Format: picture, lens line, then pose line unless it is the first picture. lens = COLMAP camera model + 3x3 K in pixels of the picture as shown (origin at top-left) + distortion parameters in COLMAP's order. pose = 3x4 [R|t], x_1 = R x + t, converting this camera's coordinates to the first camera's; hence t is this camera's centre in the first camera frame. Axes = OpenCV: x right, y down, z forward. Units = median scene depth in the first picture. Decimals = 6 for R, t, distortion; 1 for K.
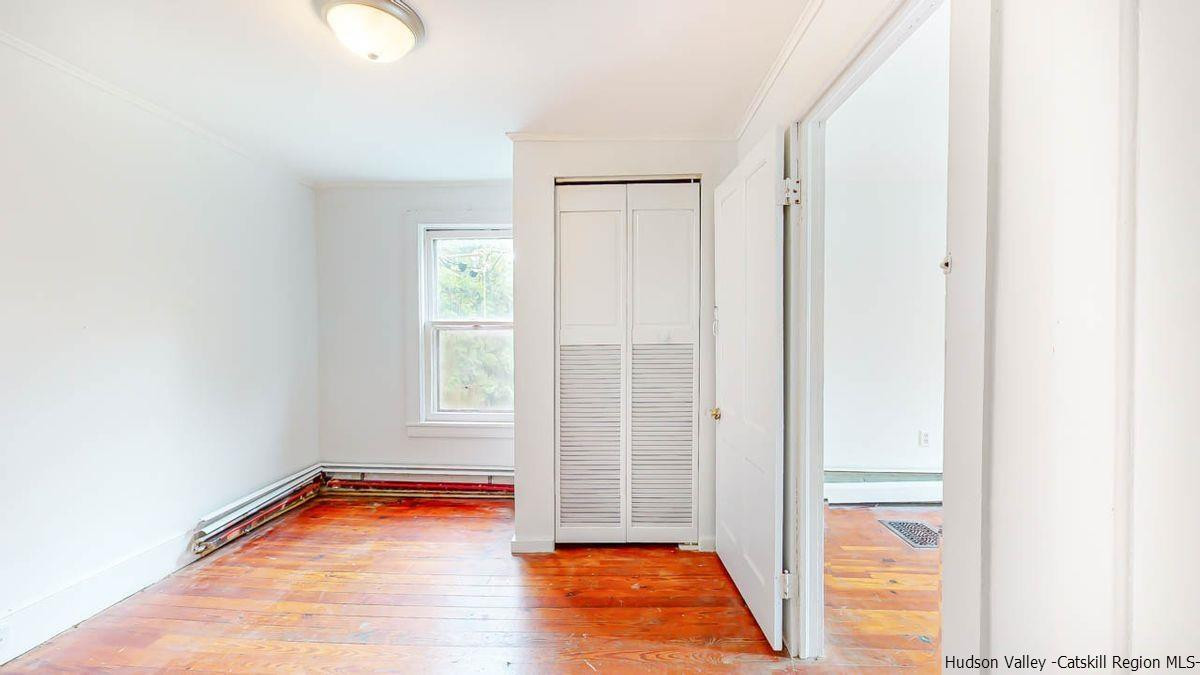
lens RADIAL K [[440.1, 0, 599.7], [0, 440.1, 338.8], [0, 0, 1]] dist [0.001214, 0.000041]
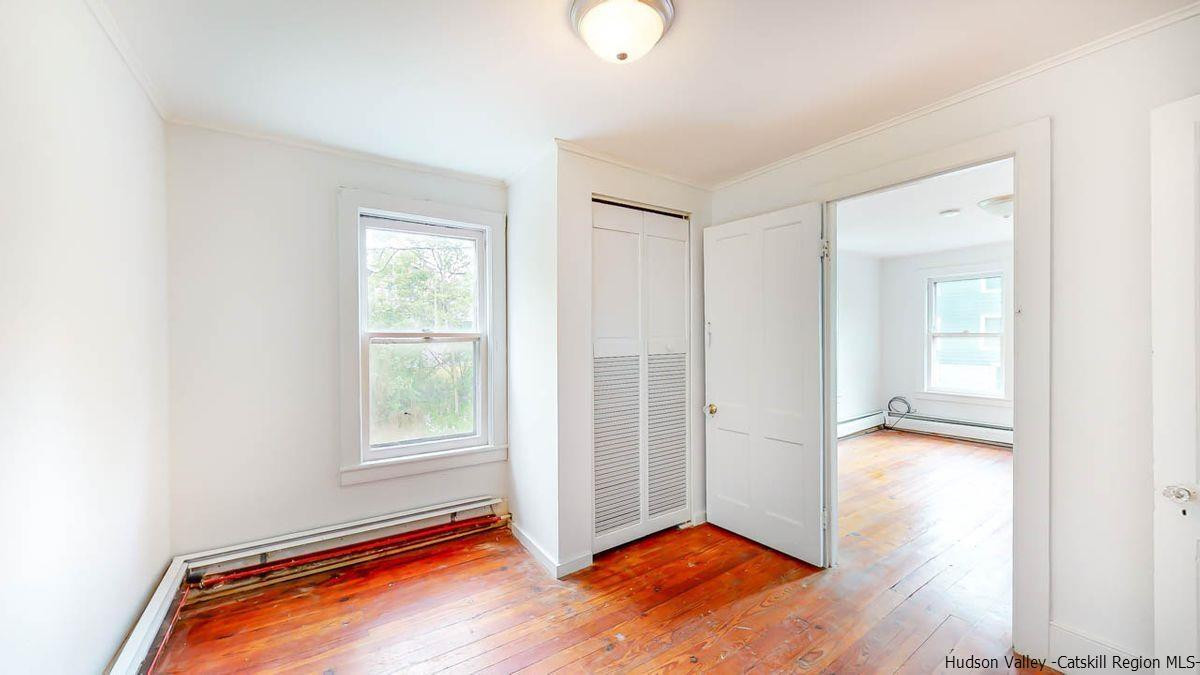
lens RADIAL K [[440.1, 0, 599.7], [0, 440.1, 338.8], [0, 0, 1]] dist [0.001214, 0.000041]
pose [[0.808596, -0.005504, 0.588339, -0.671078], [0.016432, 0.999777, -0.013230, -0.015246], [-0.588135, 0.020366, 0.808506, 0.168475]]
